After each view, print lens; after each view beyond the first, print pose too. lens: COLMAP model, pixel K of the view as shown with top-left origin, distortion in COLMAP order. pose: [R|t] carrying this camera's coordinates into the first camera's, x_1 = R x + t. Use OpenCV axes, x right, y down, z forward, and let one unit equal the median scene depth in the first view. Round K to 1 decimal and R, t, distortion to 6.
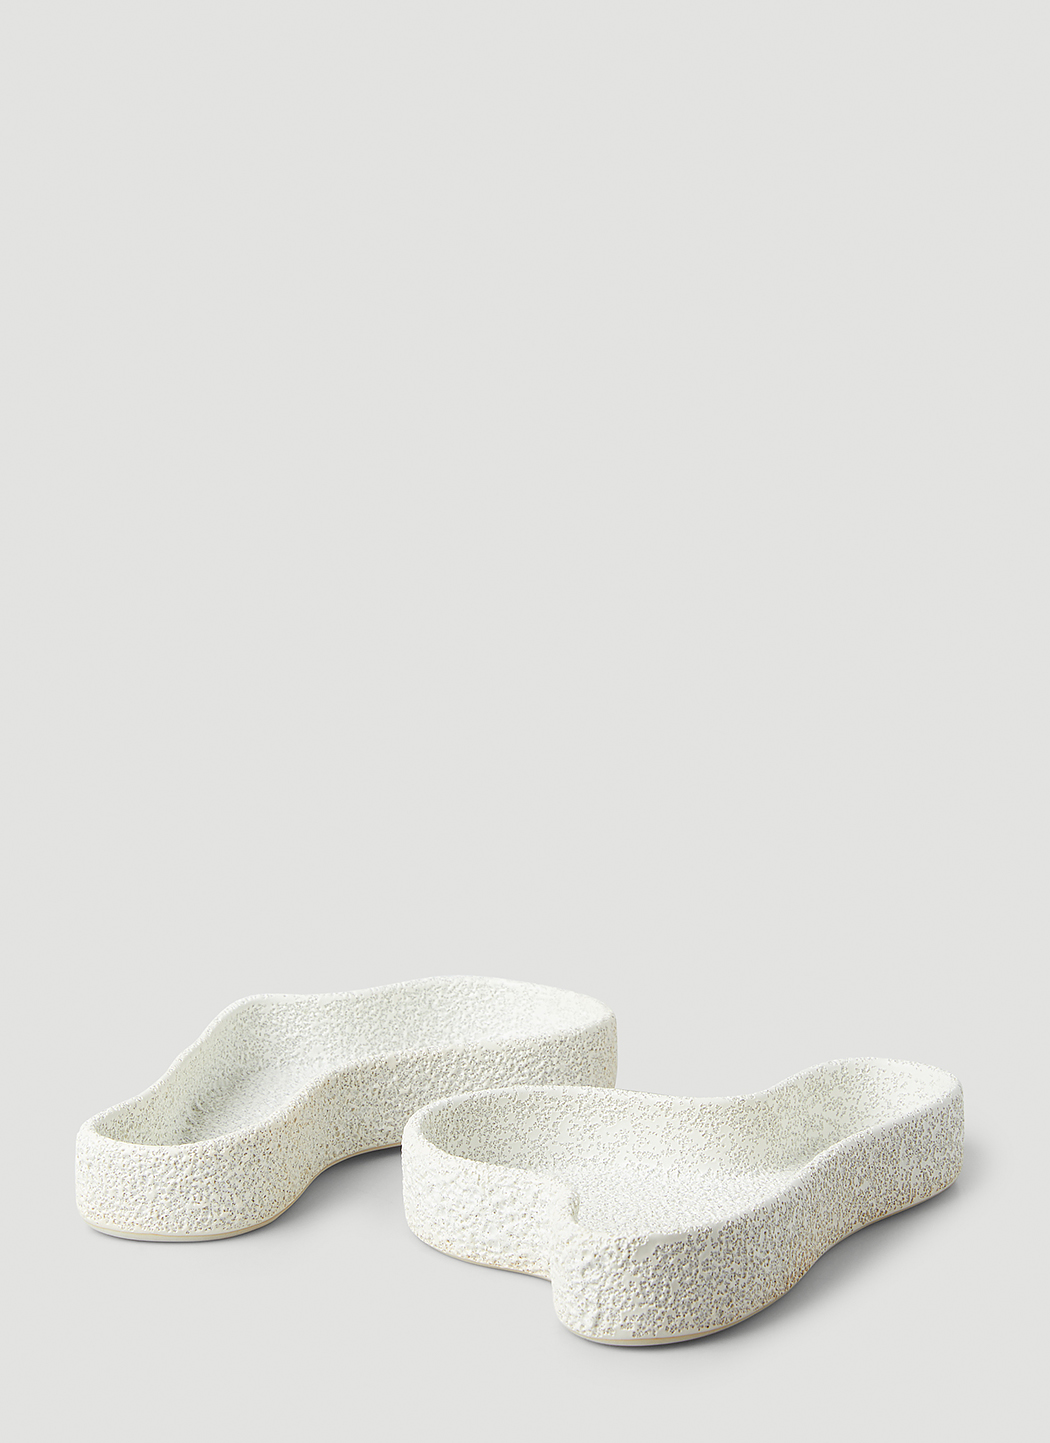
lens RADIAL K [[2878.5, 0, 525.0], [0, 2878.5, 721.5], [0, 0, 1]] dist [1.015291, 0.025001]
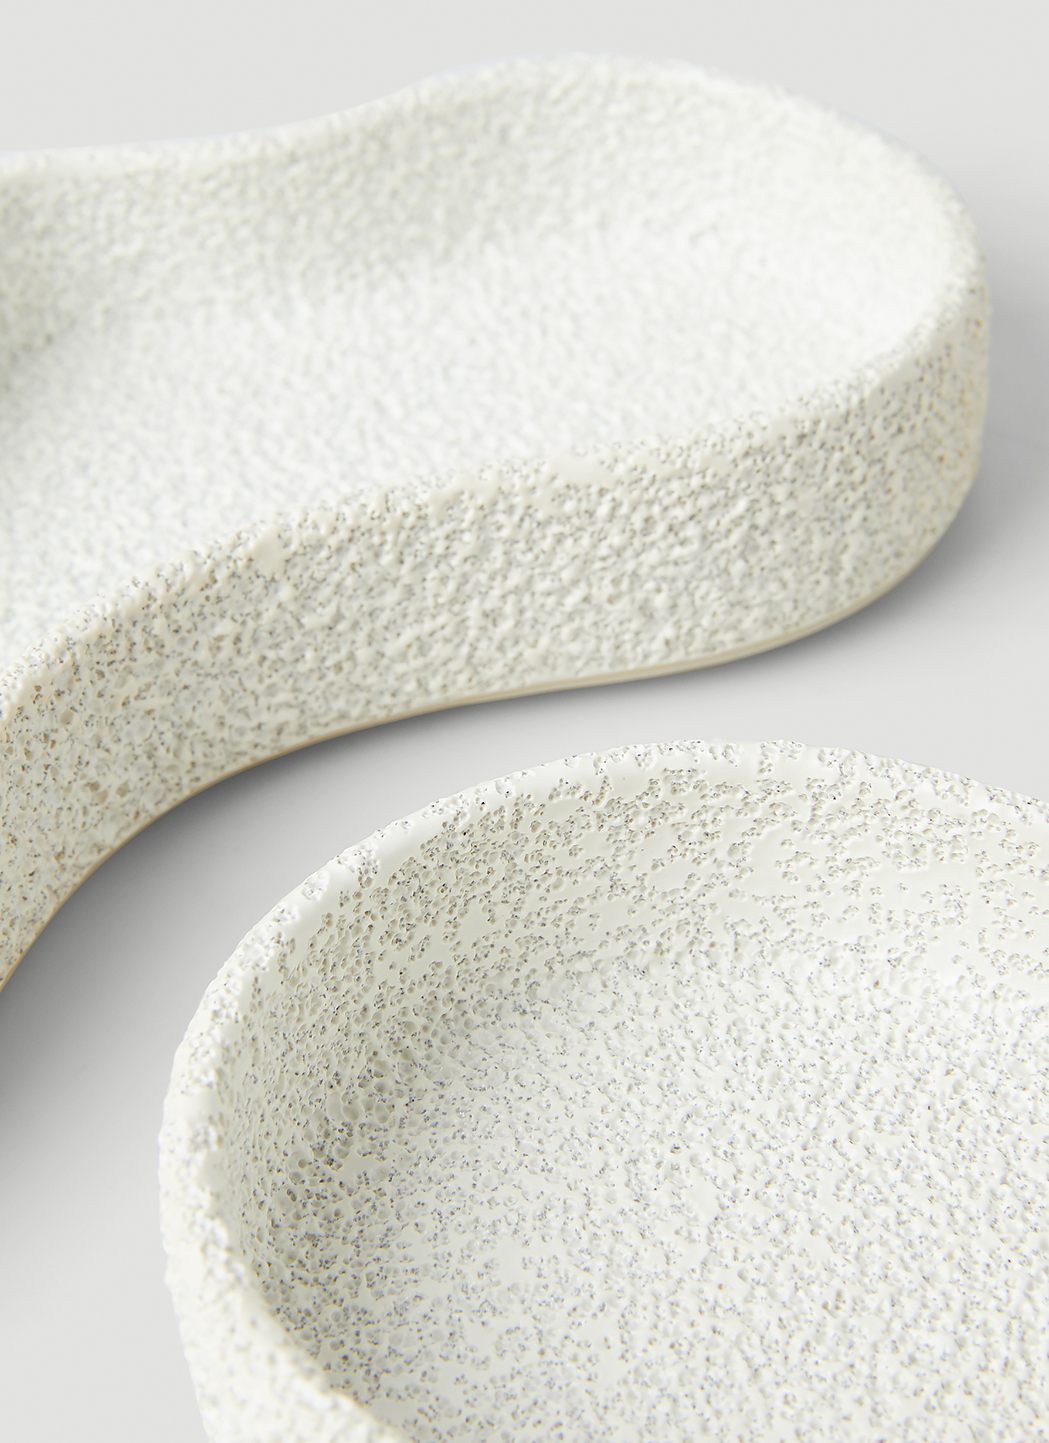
lens RADIAL K [[3304.7, 0, 526.2], [0, 3304.7, 639.2], [0, 0, 1]] dist [-0.042973, -0.475436]
pose [[0.989094, 0.022636, -0.145533, 0.036937], [0.047216, 0.887232, 0.458900, -0.044029], [0.139509, -0.460767, 0.876488, 0.658684]]
